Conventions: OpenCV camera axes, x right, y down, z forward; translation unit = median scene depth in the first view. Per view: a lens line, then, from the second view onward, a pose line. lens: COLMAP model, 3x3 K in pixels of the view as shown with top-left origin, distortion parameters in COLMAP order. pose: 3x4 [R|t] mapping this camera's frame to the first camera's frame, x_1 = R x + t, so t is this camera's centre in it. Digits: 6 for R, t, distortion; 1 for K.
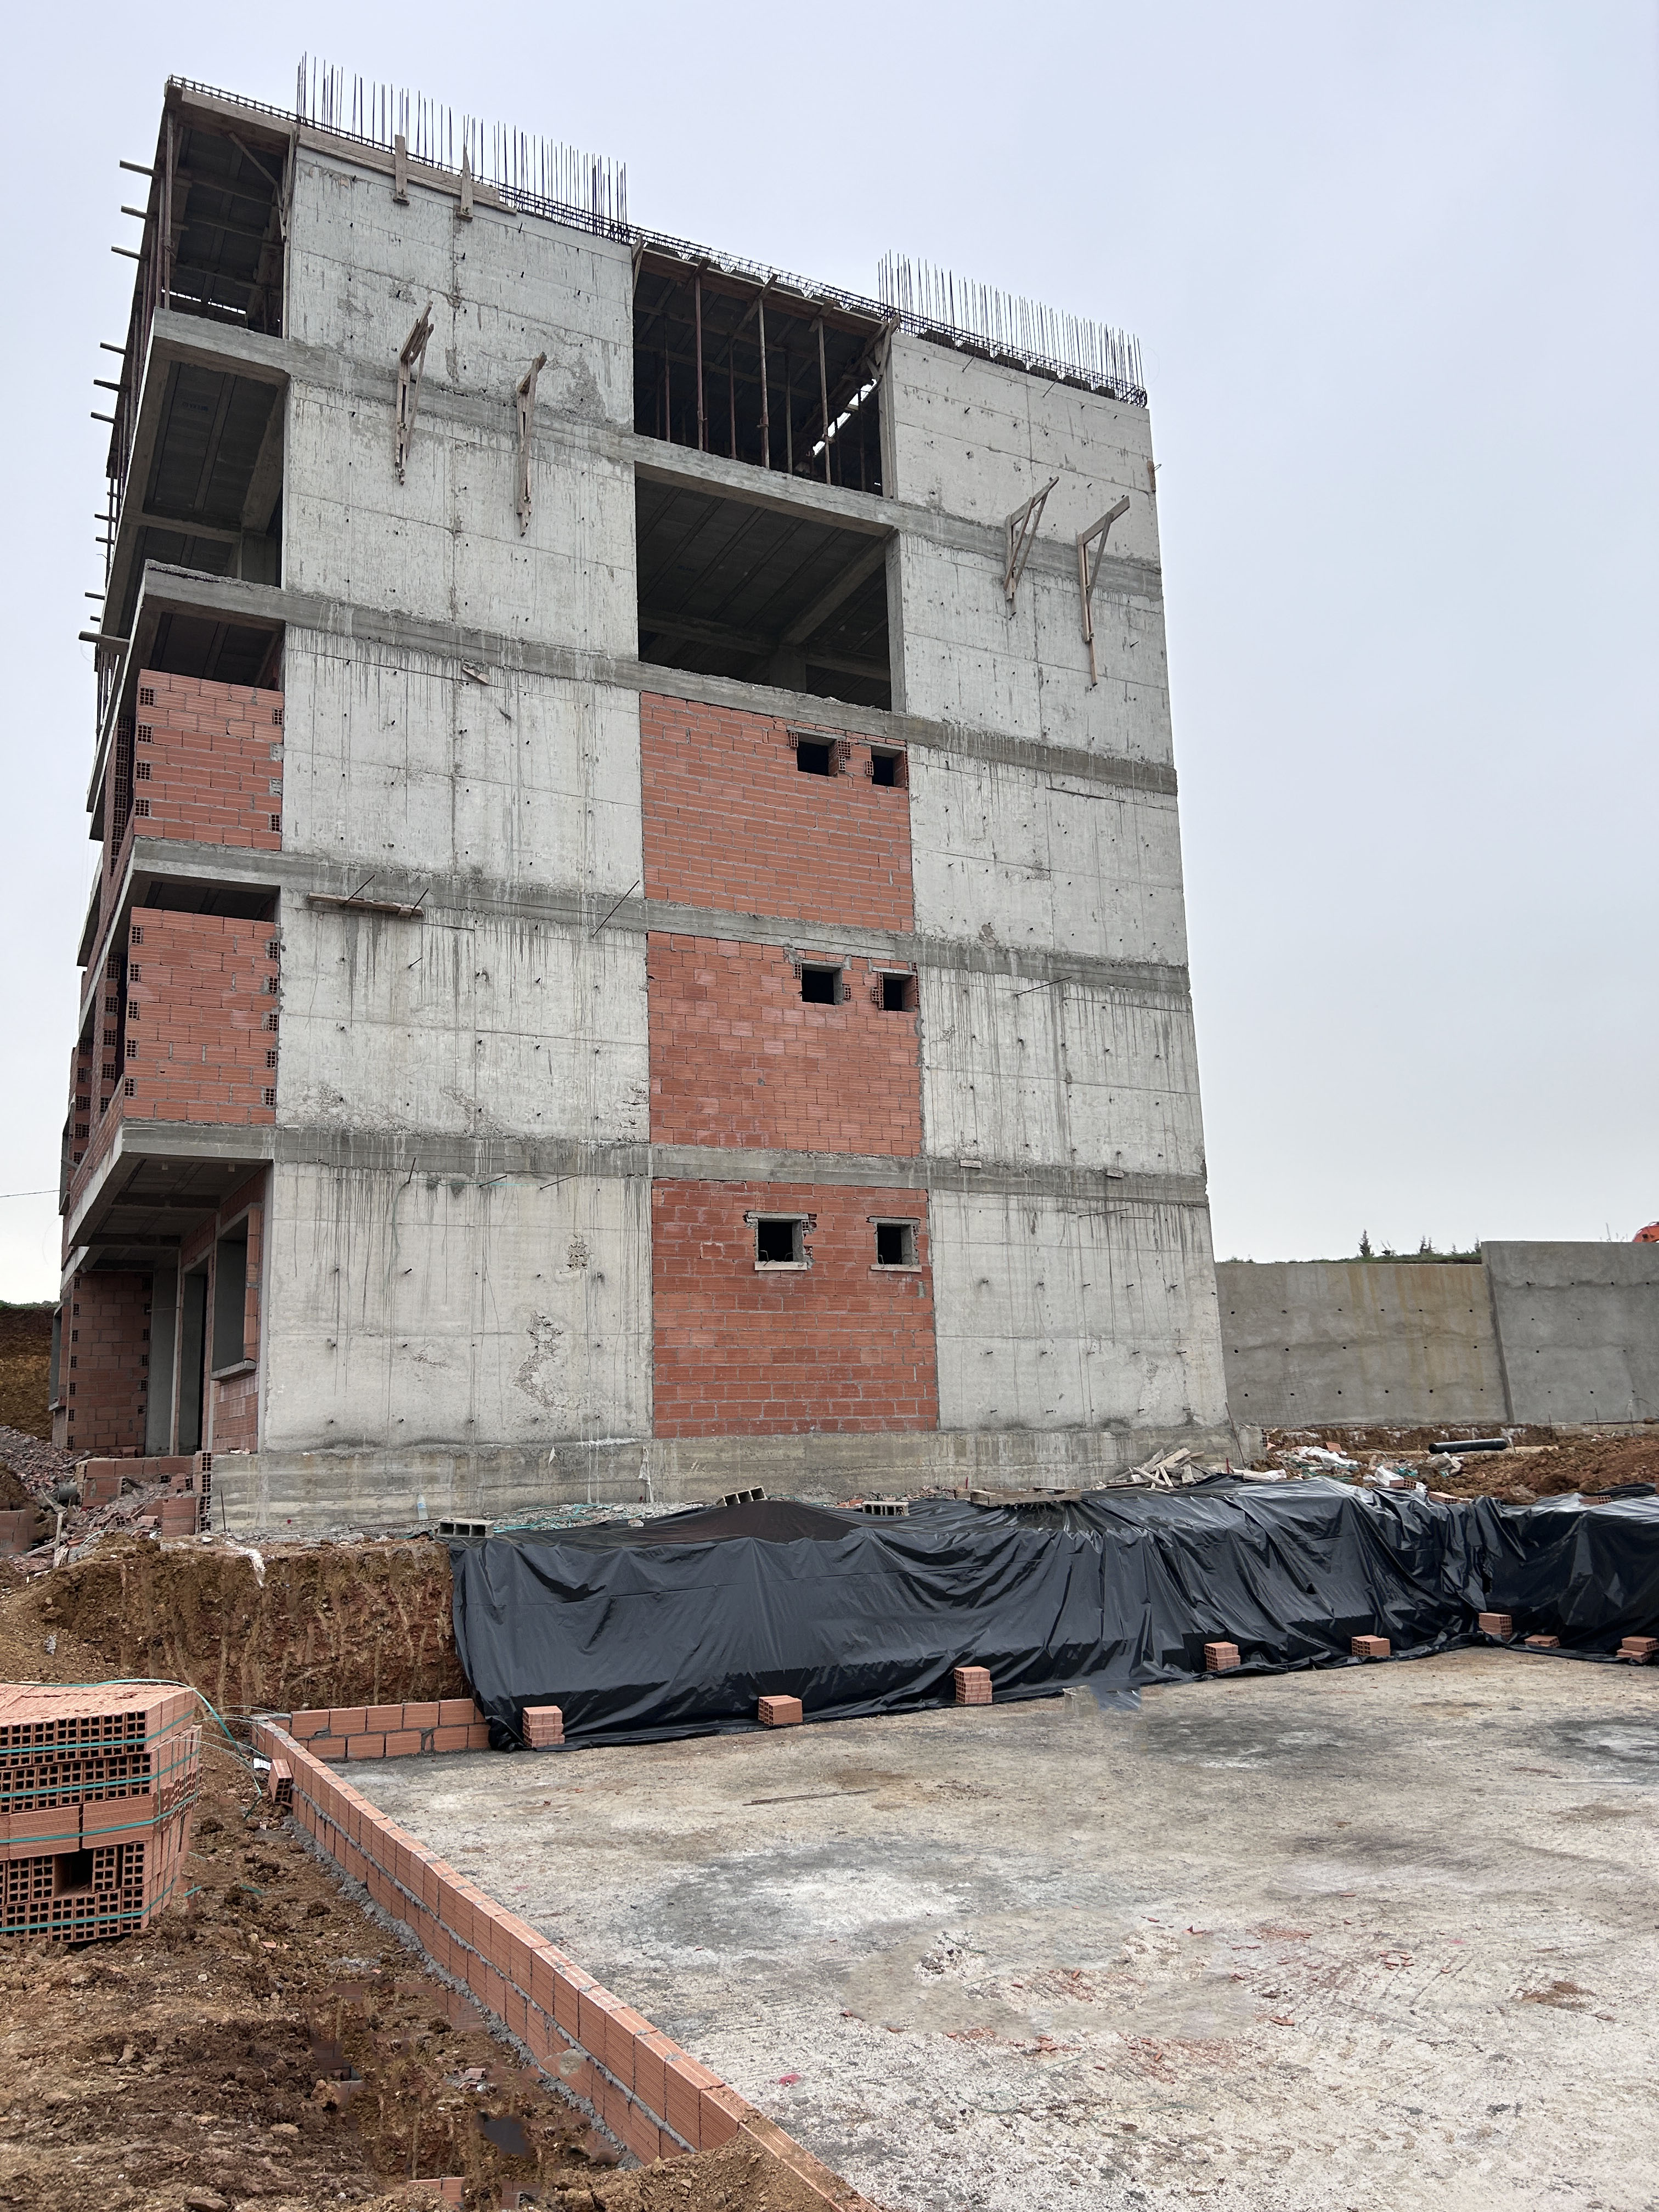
lens RADIAL K [[1638.7, 0, 807.4], [0, 1638.7, 1129.5], [0, 0, 1]] dist [0.158223, -0.361067]
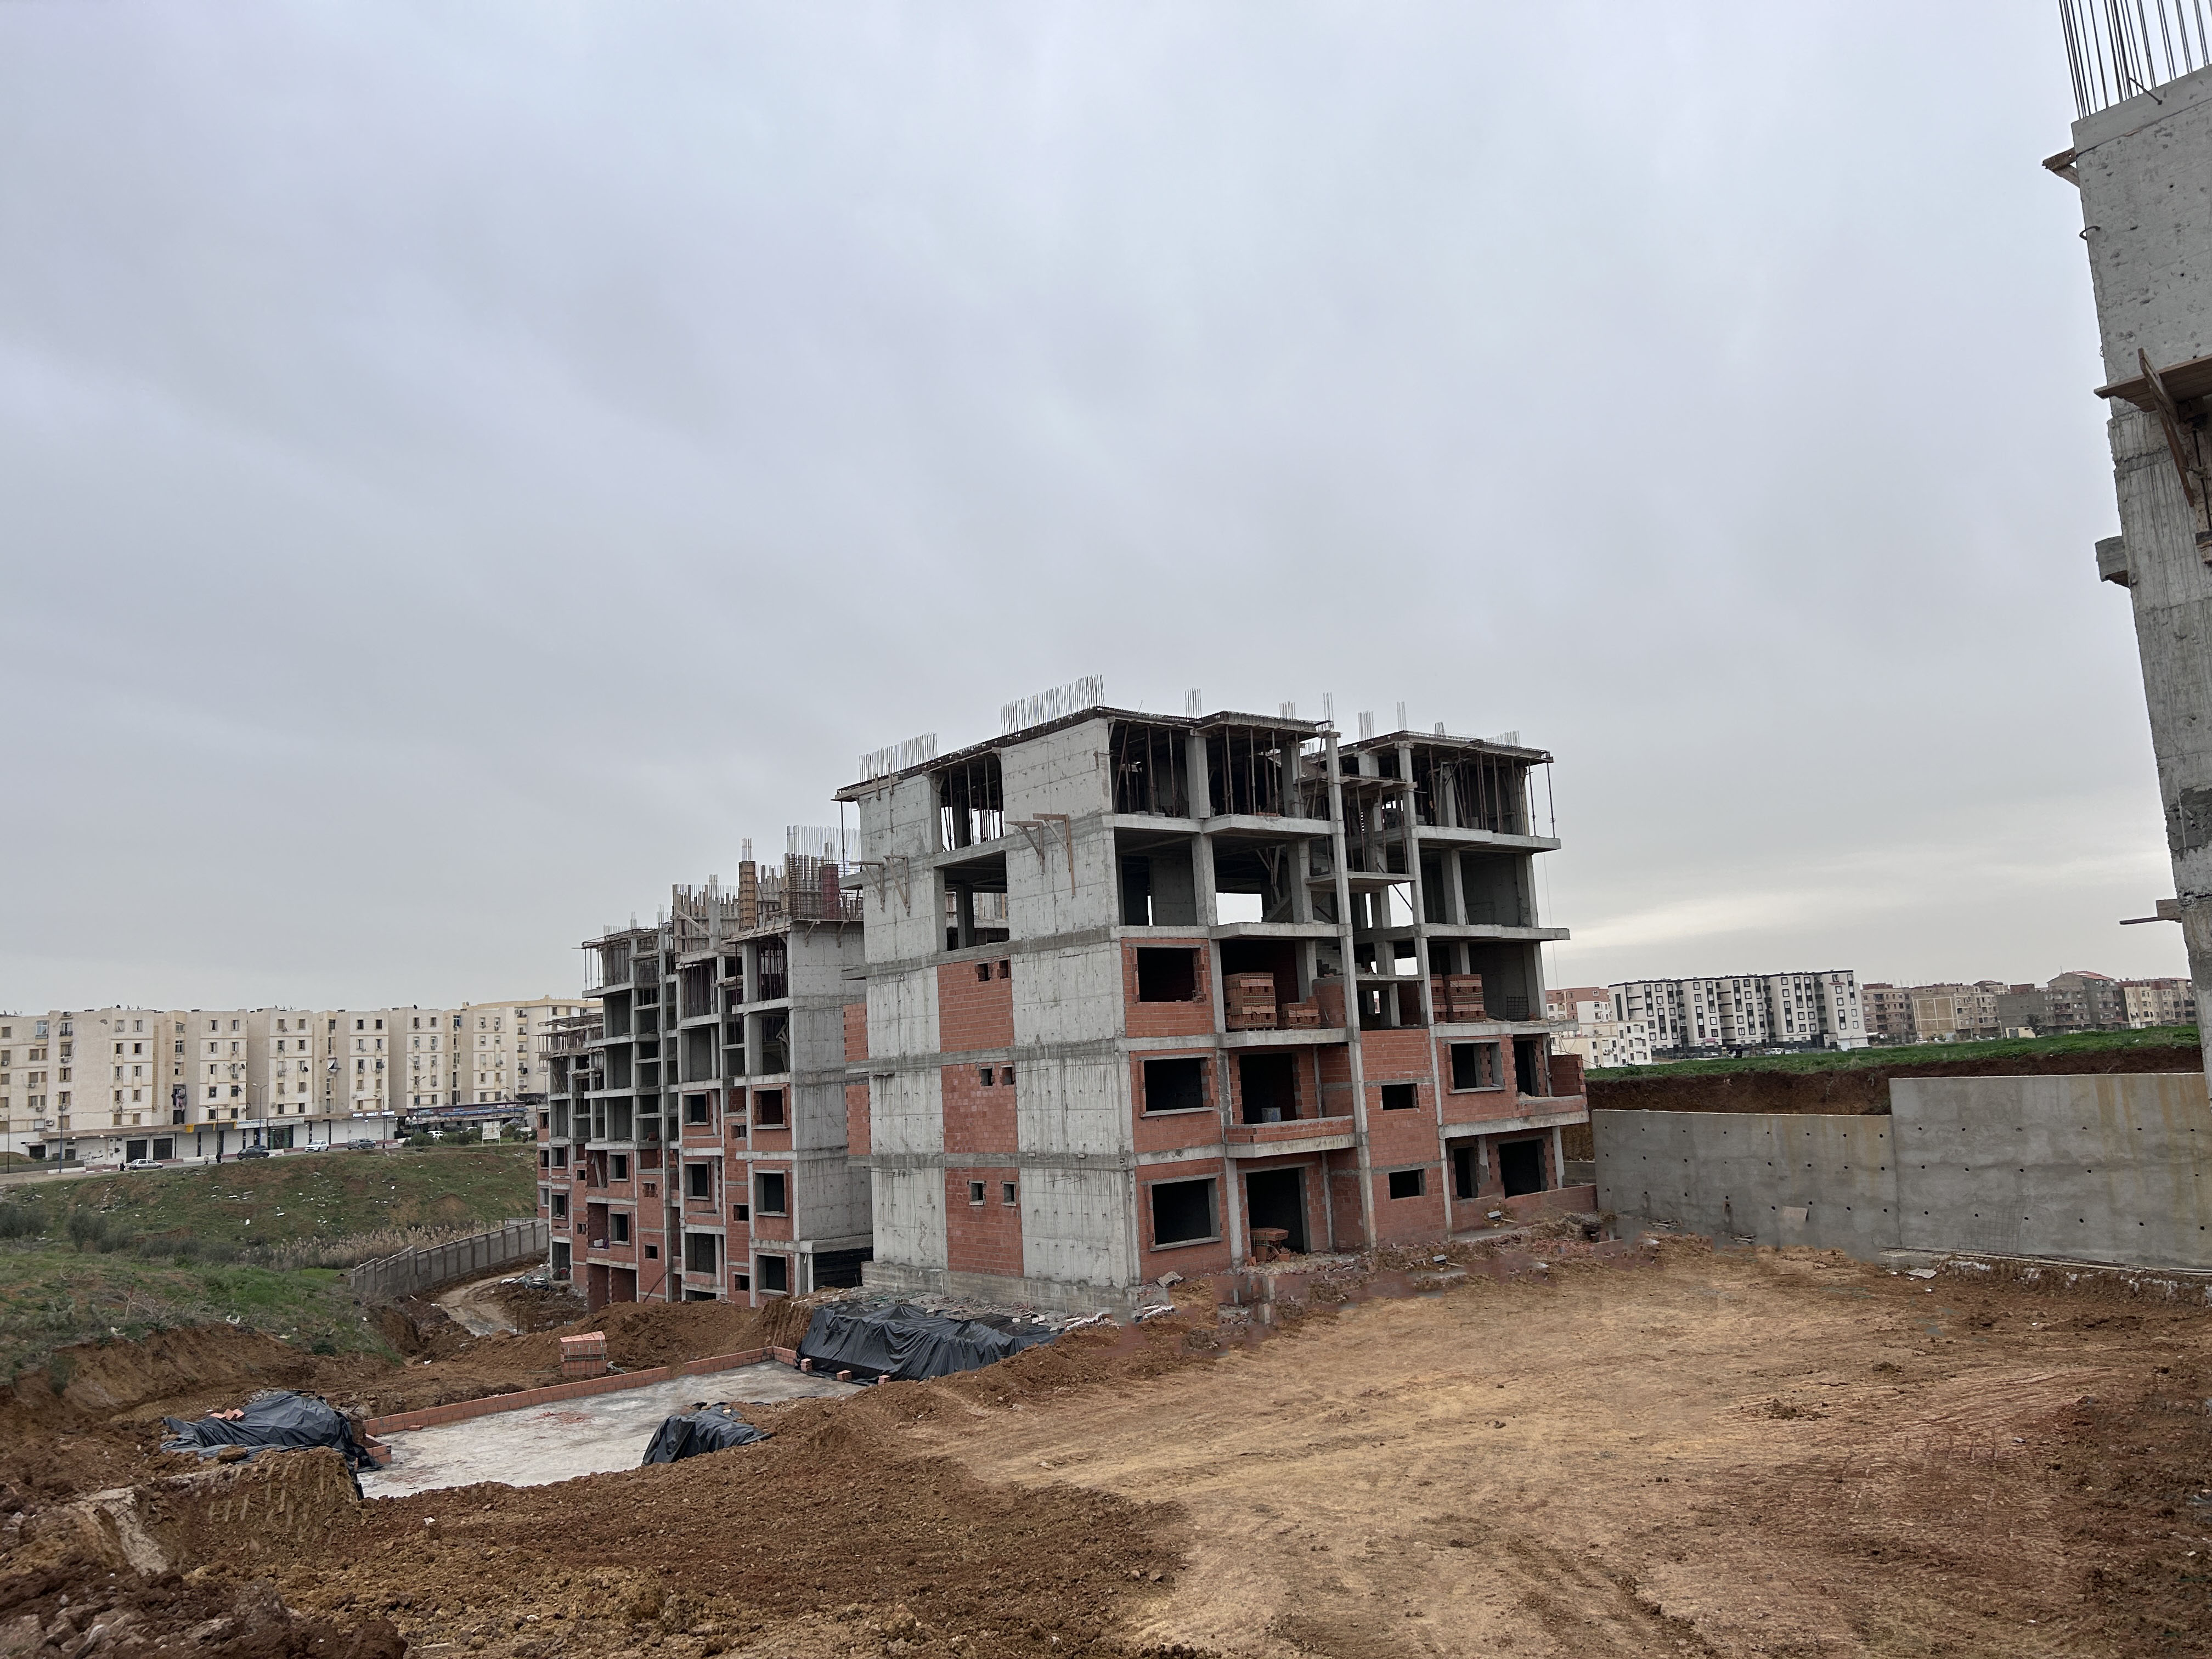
lens RADIAL K [[1639.2, 0, 1107.6], [0, 1639.2, 804.4], [0, 0, 1]] dist [0.058721, -0.051440]
pose [[0.219540, -0.138194, -0.965766, 2.415525], [0.229888, 0.969370, -0.086451, -0.229741], [0.948132, -0.203038, 0.244585, 0.694008]]
